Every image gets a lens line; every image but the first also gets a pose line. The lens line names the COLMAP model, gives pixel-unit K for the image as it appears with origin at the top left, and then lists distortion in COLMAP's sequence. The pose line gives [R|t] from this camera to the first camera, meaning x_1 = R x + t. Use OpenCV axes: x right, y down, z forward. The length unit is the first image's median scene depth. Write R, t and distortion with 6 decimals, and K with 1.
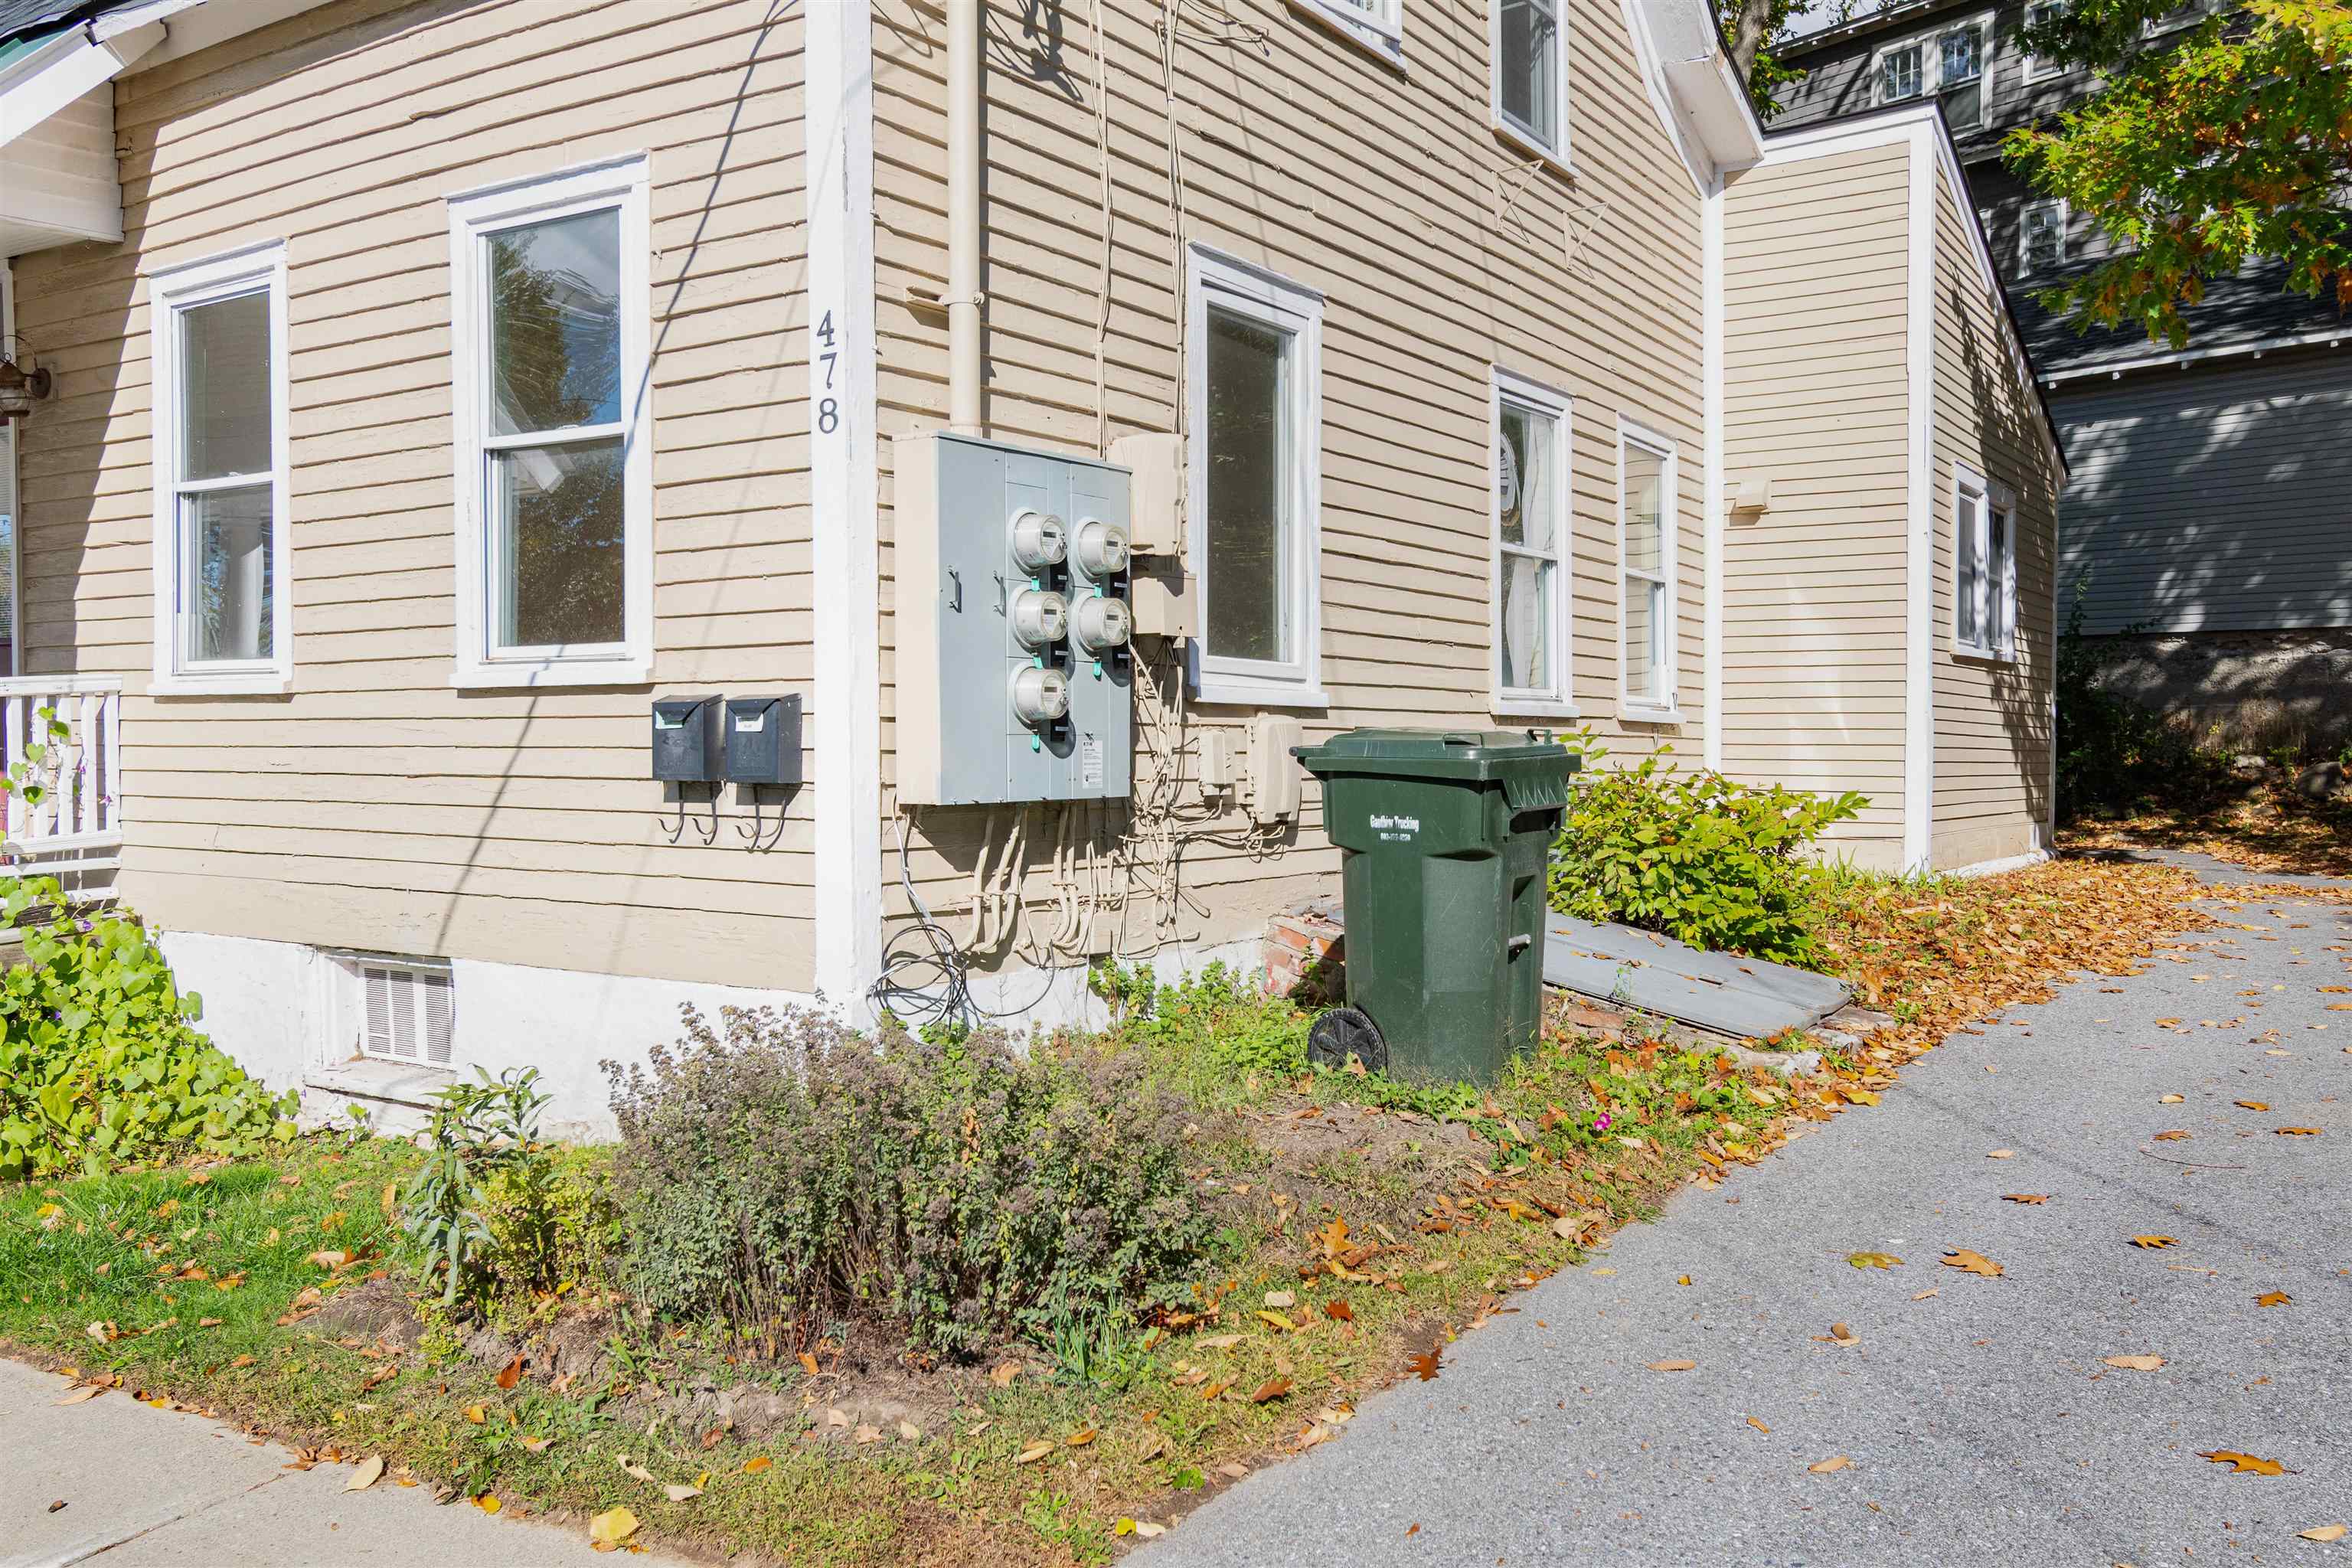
lens RADIAL K [[1931.4, 0, 1176.0], [0, 1931.4, 784.0], [0, 0, 1]] dist [0.003240, -0.008672]
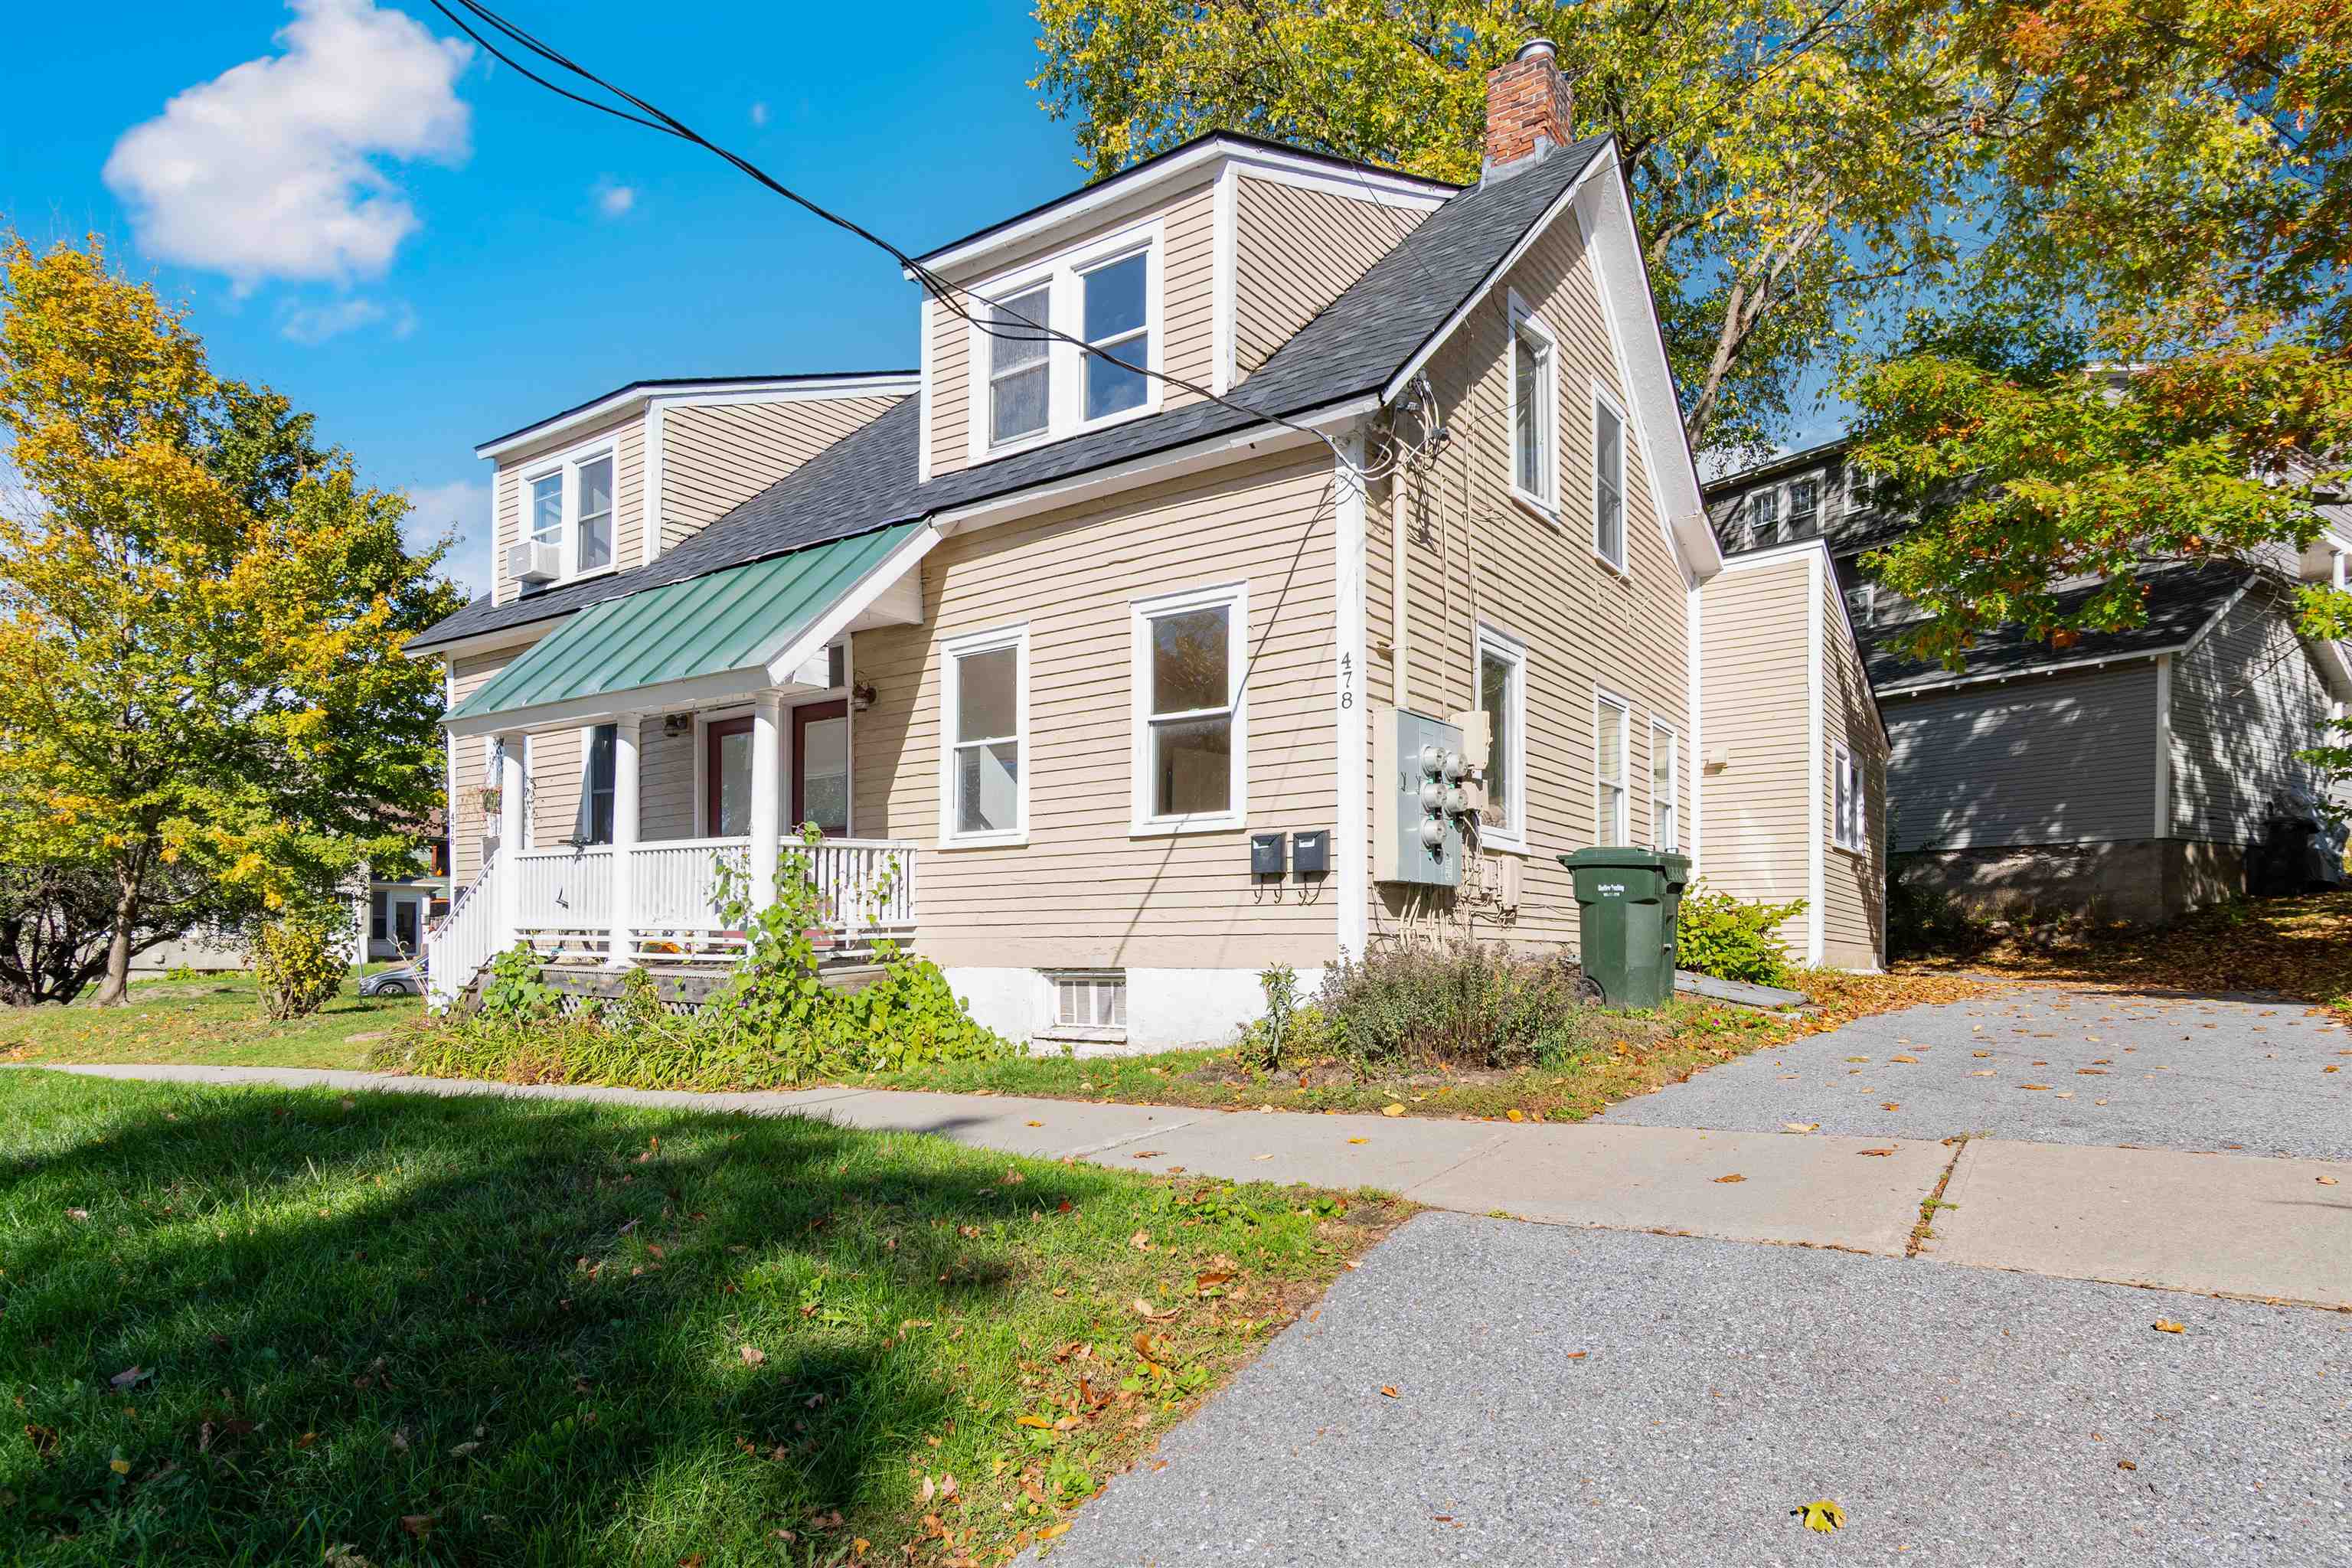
lens RADIAL K [[1351.0, 0, 1171.2], [0, 1351.0, 965.1], [0, 0, 1]] dist [0.000217, -0.000933]
pose [[0.999389, -0.000329, -0.034946, -0.264869], [-0.000452, 0.999751, -0.022324, 0.114647], [0.034945, 0.022326, 0.999140, -0.420792]]
